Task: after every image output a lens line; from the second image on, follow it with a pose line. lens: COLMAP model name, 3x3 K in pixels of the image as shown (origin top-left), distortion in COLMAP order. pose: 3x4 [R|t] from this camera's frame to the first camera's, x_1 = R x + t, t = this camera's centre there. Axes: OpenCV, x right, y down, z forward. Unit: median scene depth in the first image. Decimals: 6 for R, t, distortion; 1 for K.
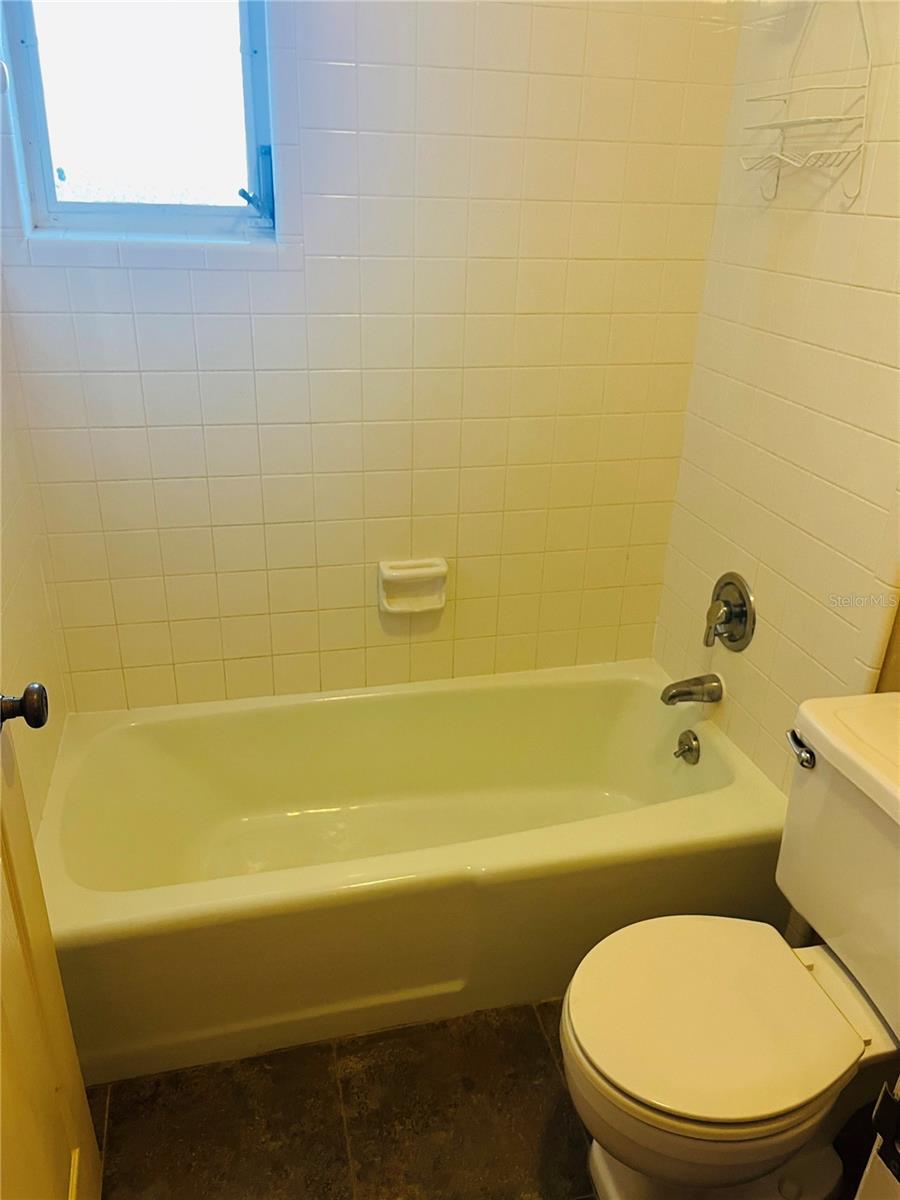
lens RADIAL K [[896.8, 0, 453.0], [0, 896.8, 601.7], [0, 0, 1]] dist [0.054177, -0.072236]
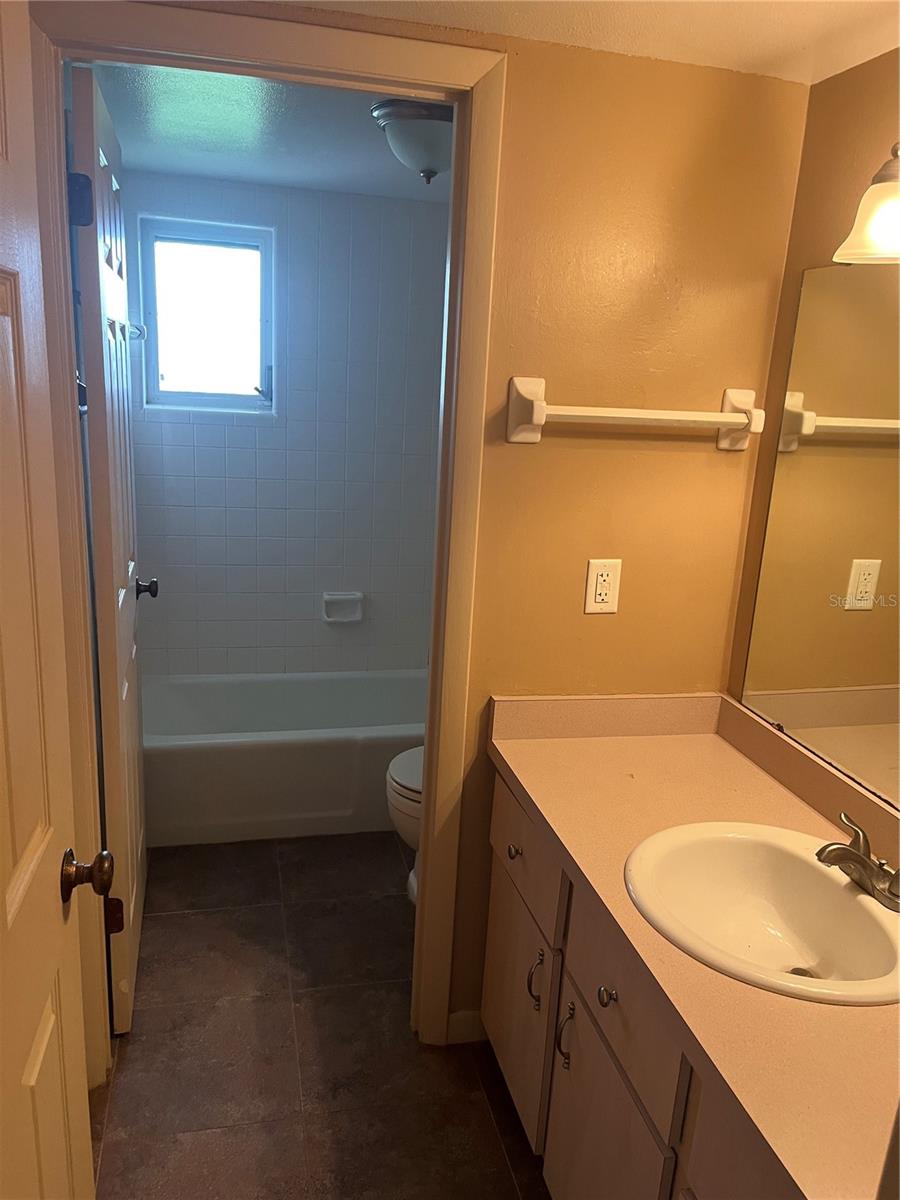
lens RADIAL K [[896.8, 0, 445.2], [0, 896.8, 599.3], [0, 0, 1]] dist [0.054177, -0.072236]
pose [[0.999670, 0.024315, -0.008293, 0.196357], [-0.025461, 0.980767, -0.193512, 0.350314], [0.003428, 0.193660, 0.981063, -0.795684]]
